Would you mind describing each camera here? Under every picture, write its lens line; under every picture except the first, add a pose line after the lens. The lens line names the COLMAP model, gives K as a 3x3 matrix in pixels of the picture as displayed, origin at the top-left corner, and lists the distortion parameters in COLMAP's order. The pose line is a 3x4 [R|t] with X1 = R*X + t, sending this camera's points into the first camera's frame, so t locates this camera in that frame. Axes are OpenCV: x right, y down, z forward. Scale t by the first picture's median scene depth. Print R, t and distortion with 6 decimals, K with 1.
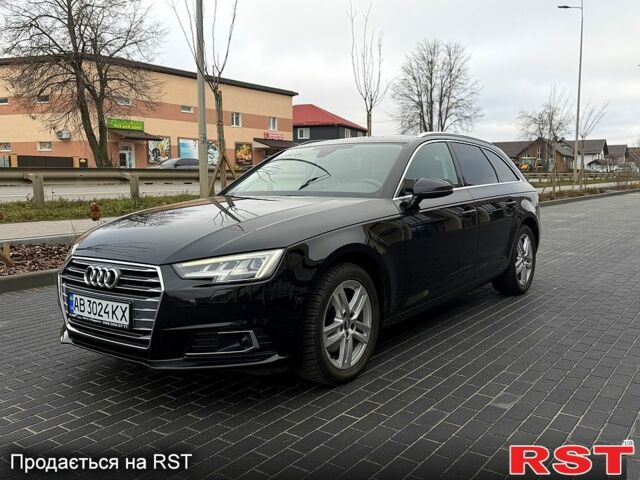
lens RADIAL K [[598.6, 0, 320.2], [0, 598.6, 240.5], [0, 0, 1]] dist [-0.033250, 0.000000]
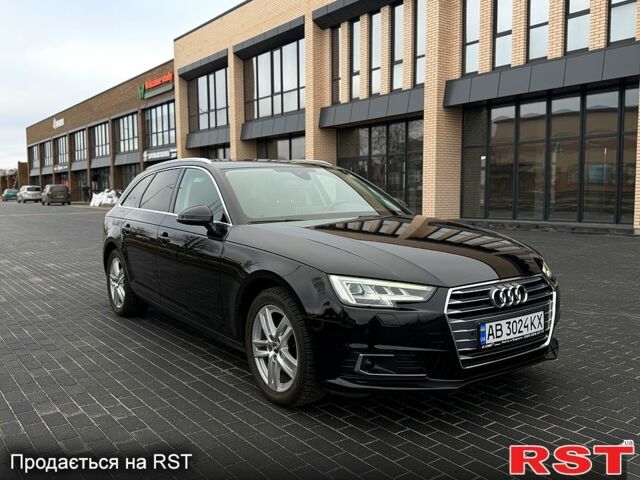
lens RADIAL K [[598.6, 0, 319.4], [0, 598.6, 240.5], [0, 0, 1]] dist [-0.033250, 0.000000]
pose [[0.328816, -0.072807, 0.941583, -1.448476], [0.112842, 0.992910, 0.037369, -0.110664], [-0.937628, 0.093962, 0.334701, 0.963679]]
